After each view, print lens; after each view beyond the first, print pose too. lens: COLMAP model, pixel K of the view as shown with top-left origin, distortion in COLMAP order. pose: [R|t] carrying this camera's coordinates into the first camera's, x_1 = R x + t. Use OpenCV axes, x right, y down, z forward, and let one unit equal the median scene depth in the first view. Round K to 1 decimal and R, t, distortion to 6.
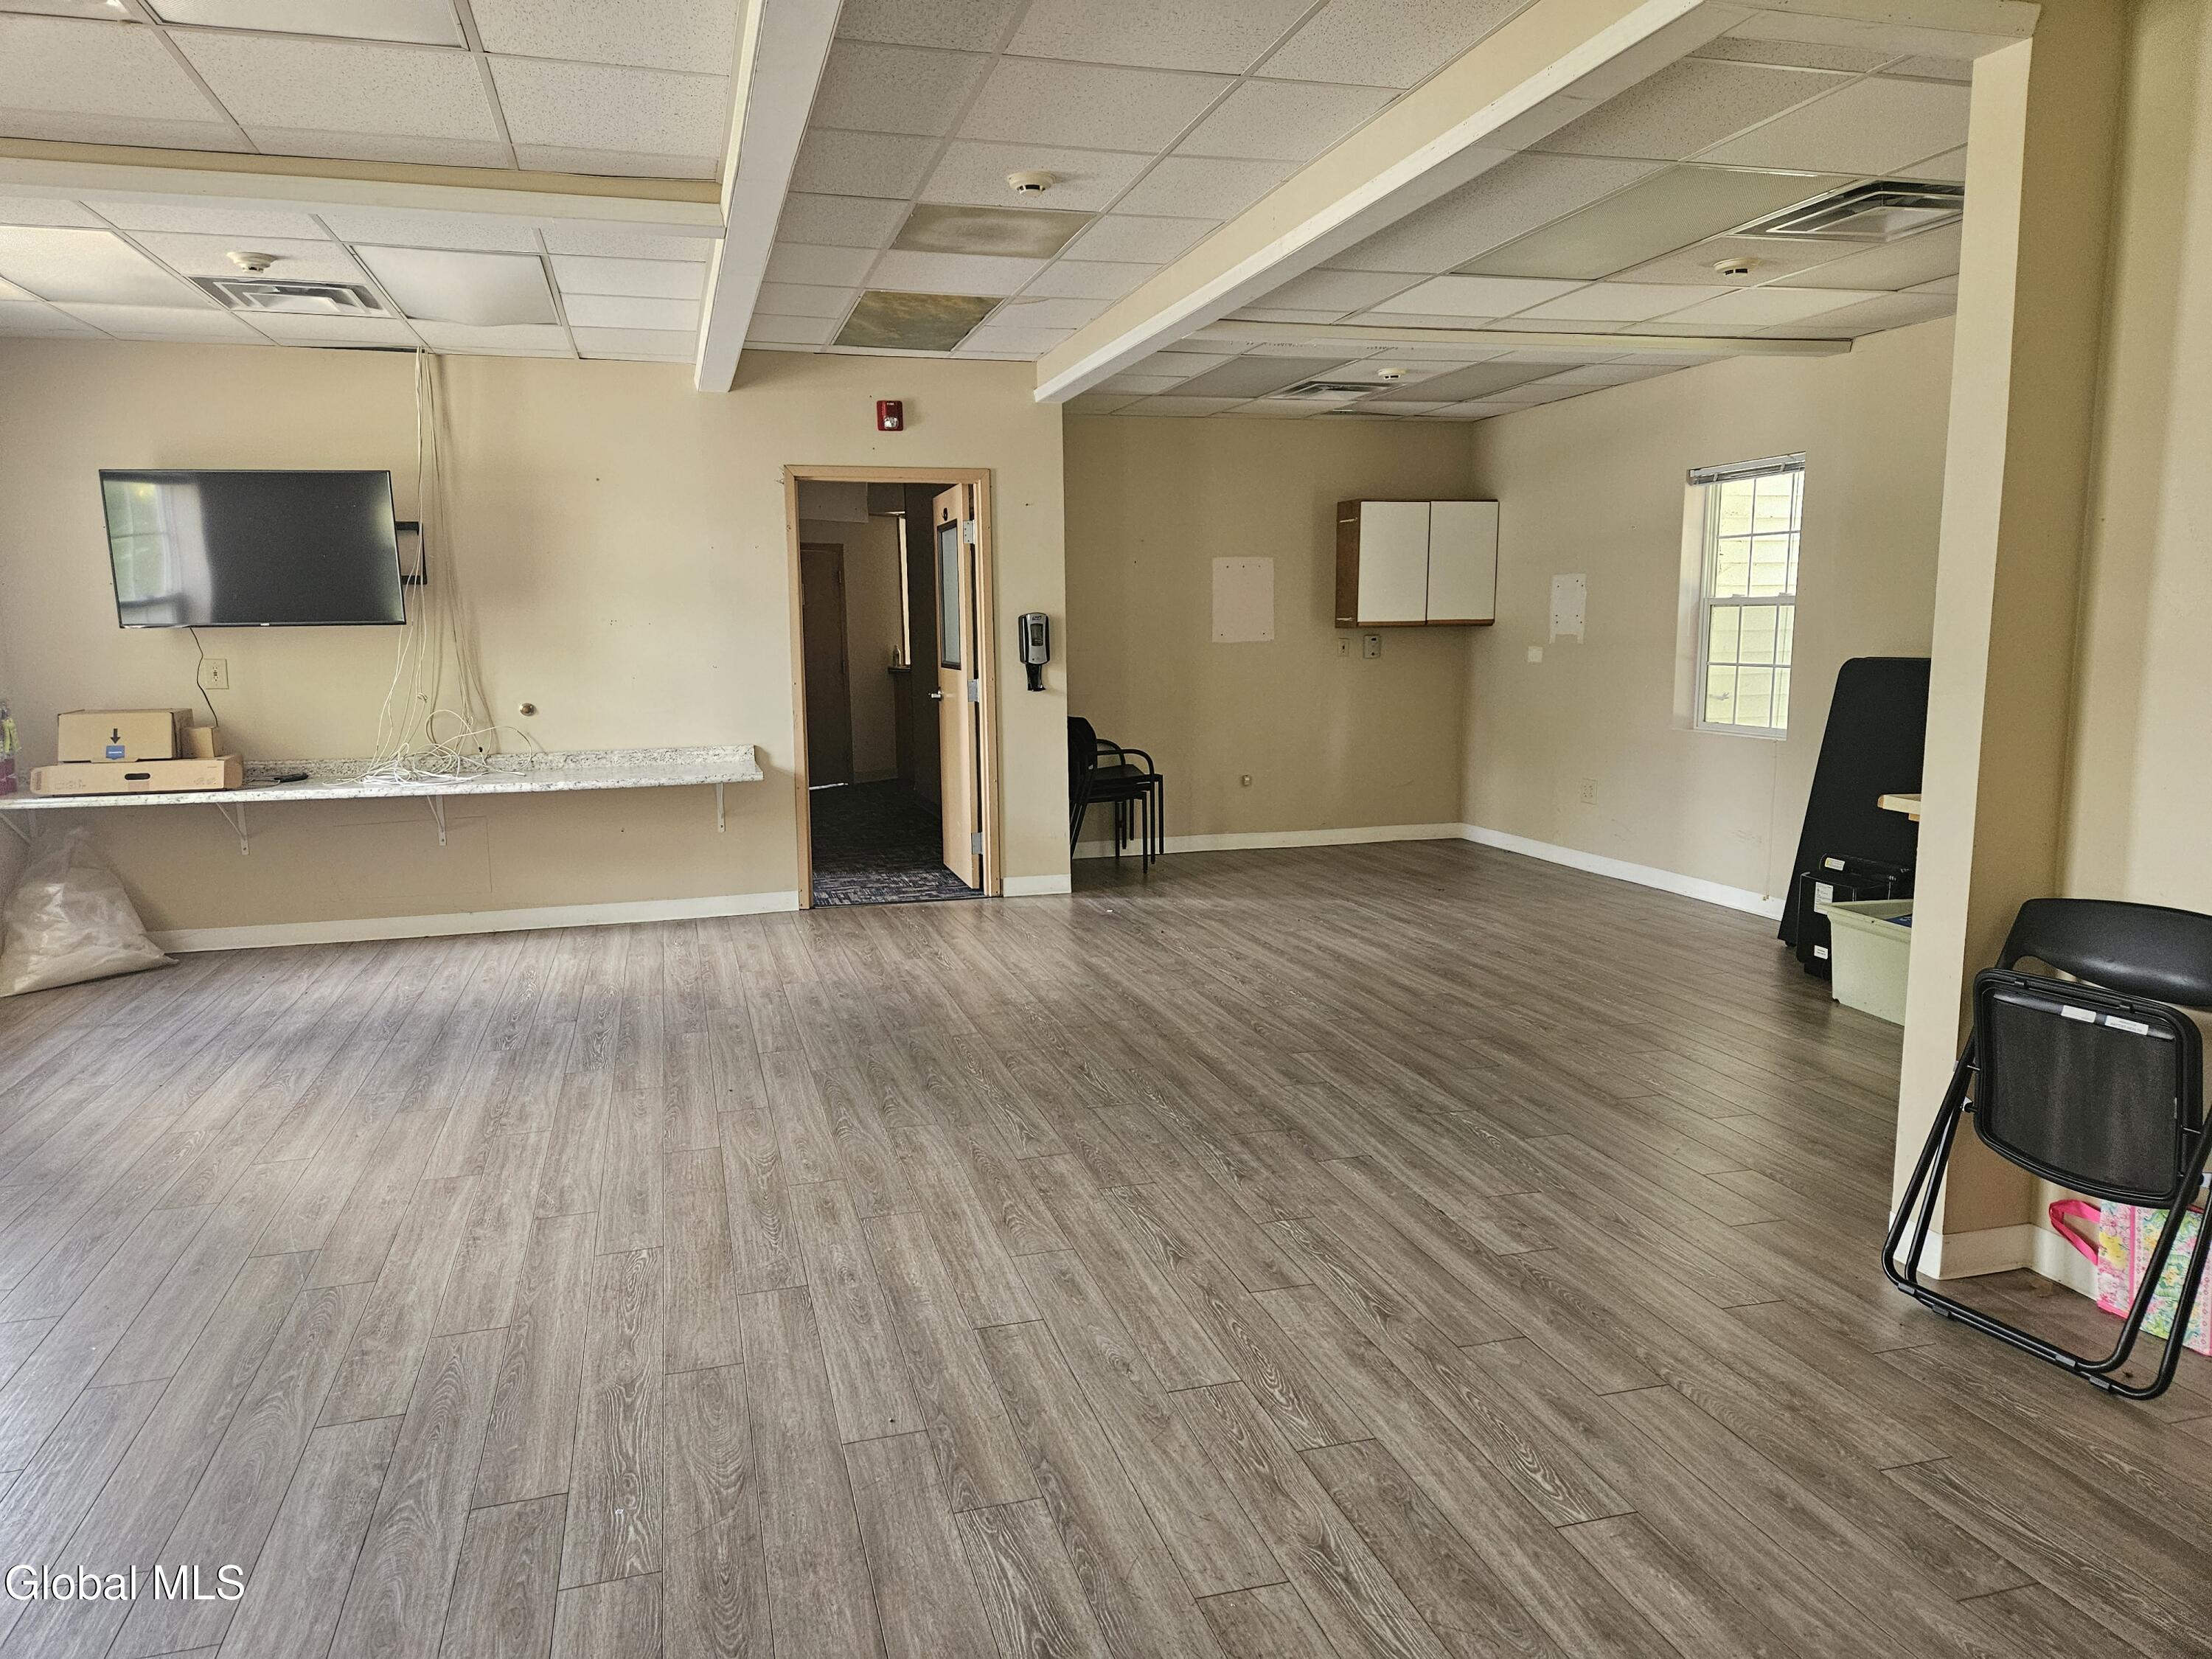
lens RADIAL K [[1512.4, 0, 1103.0], [0, 1512.4, 833.2], [0, 0, 1]] dist [0.085923, -0.026704]
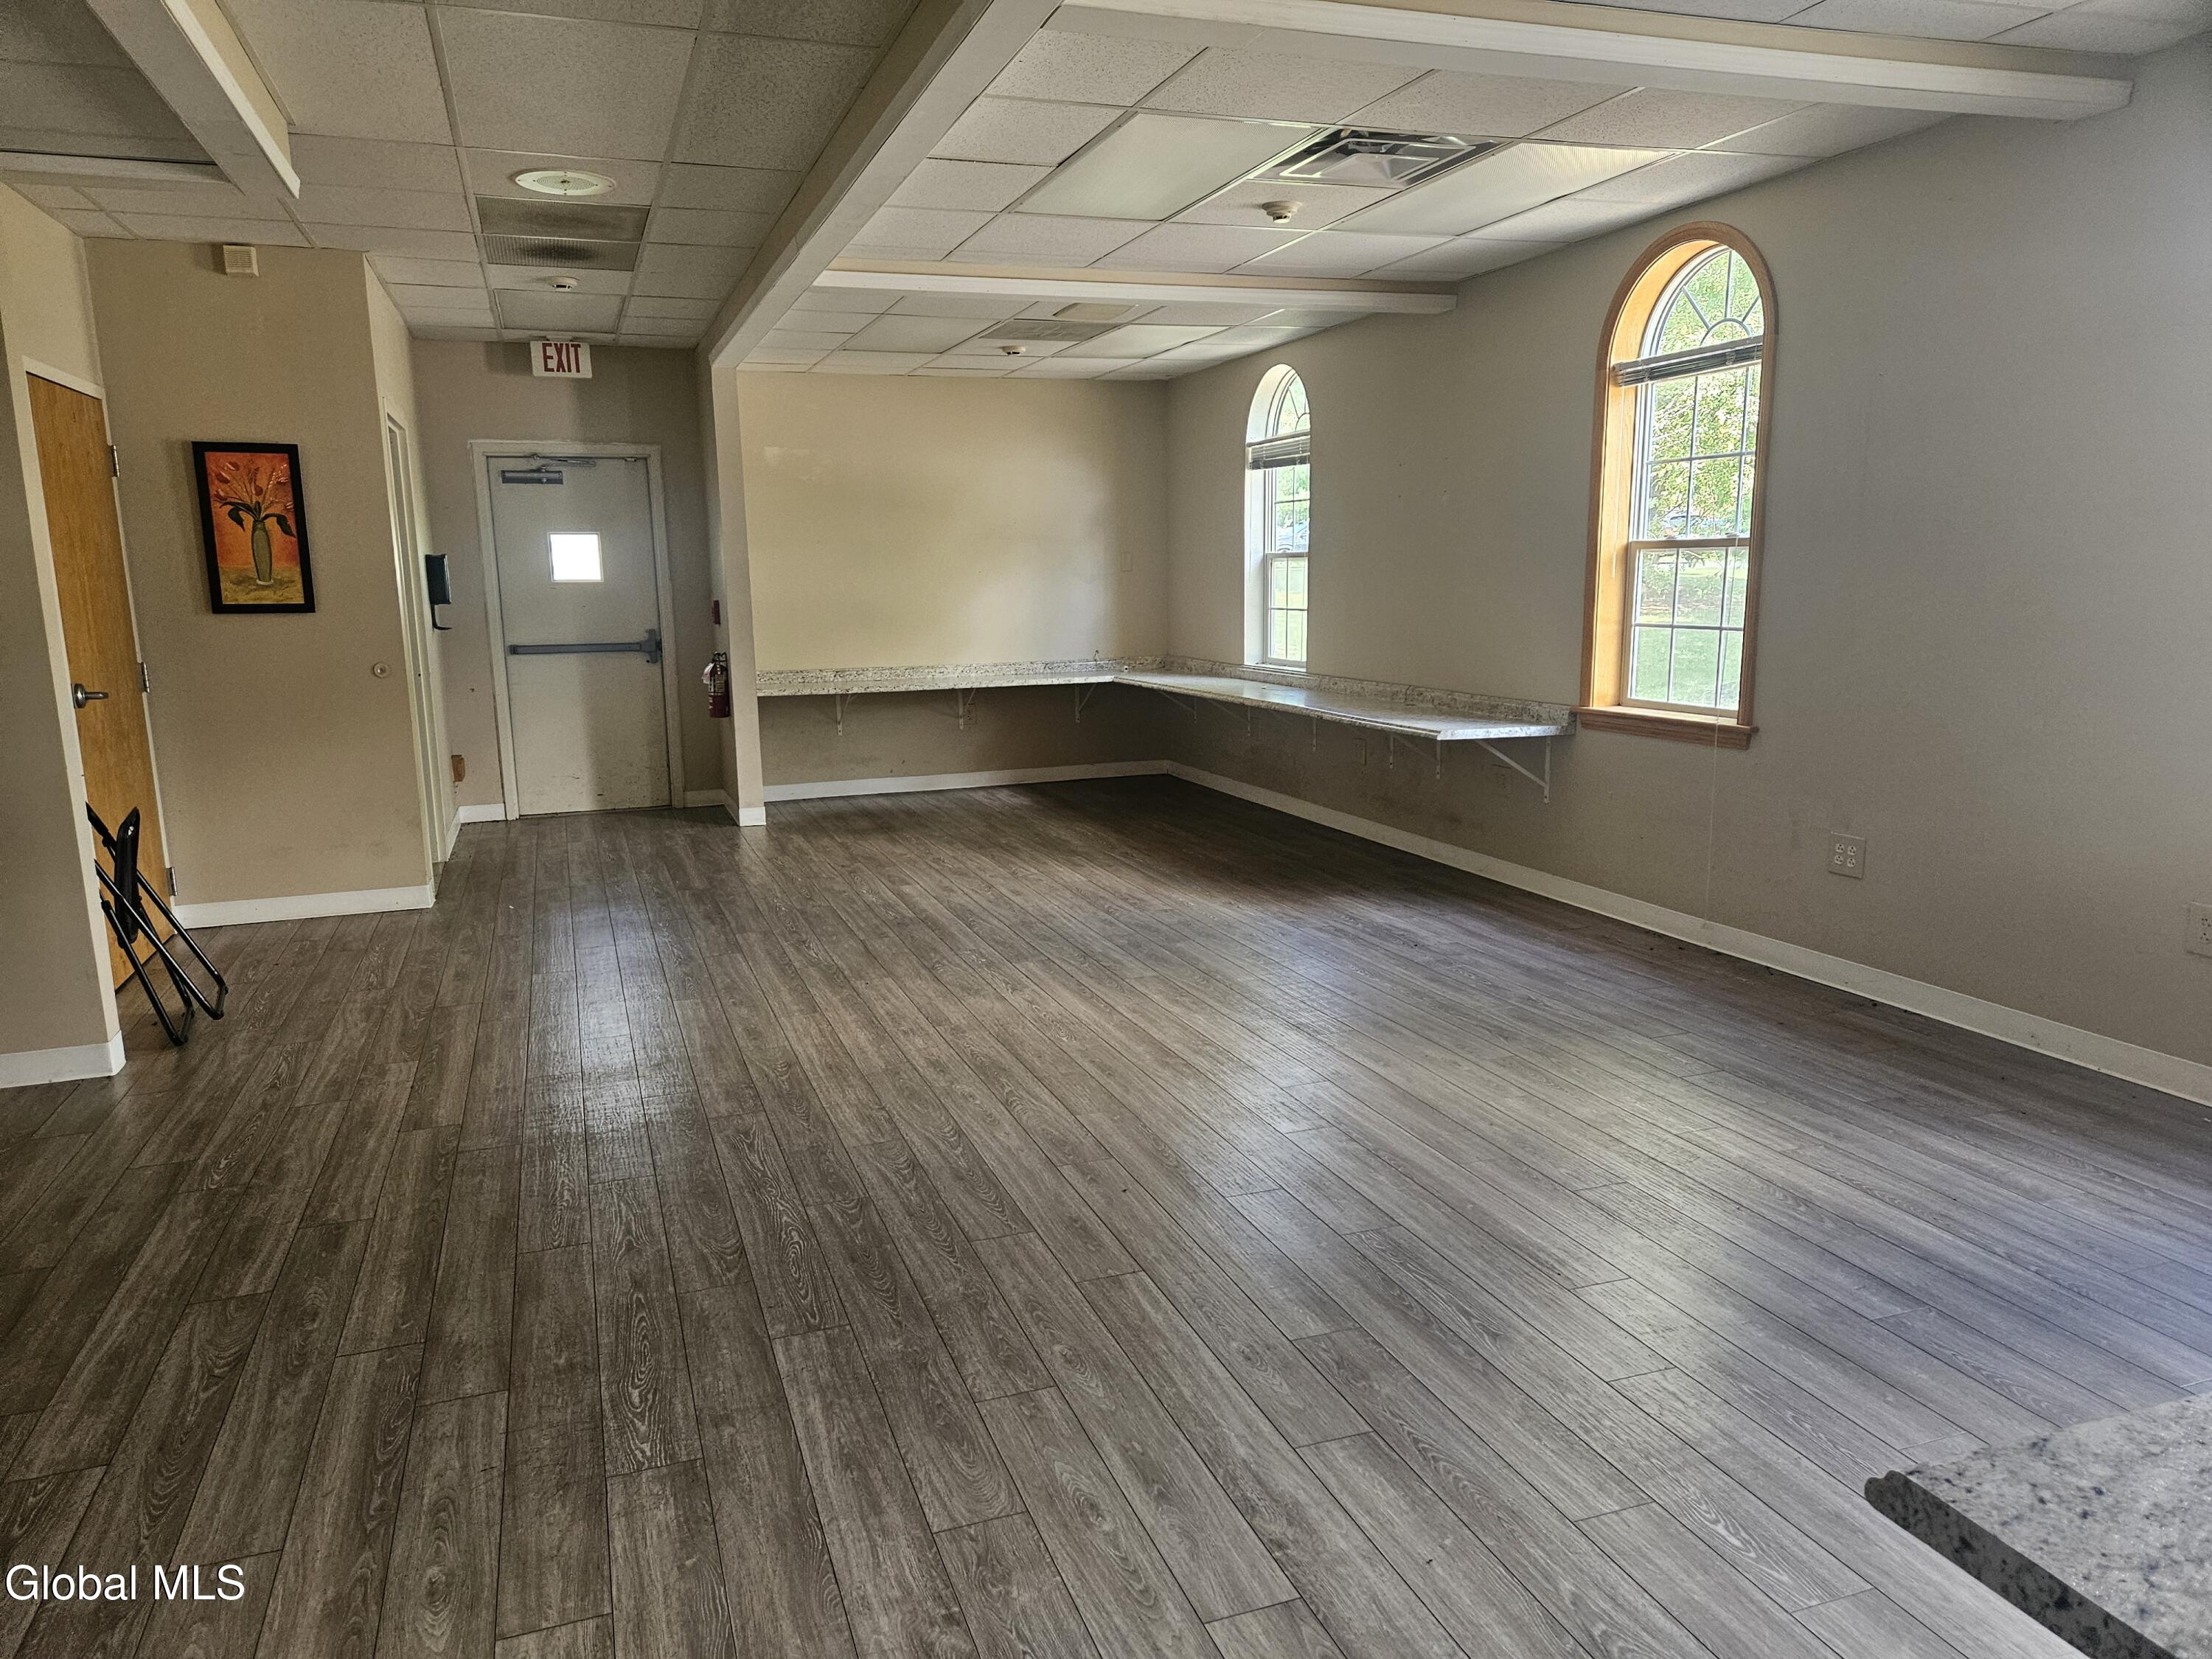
lens RADIAL K [[1512.4, 0, 1102.8], [0, 1512.4, 837.5], [0, 0, 1]] dist [0.085923, -0.026704]
pose [[-0.997300, 0.047231, -0.056228, -0.233363], [0.027341, 0.949486, 0.312617, -0.269622], [0.068153, 0.310236, -0.948214, 1.935178]]
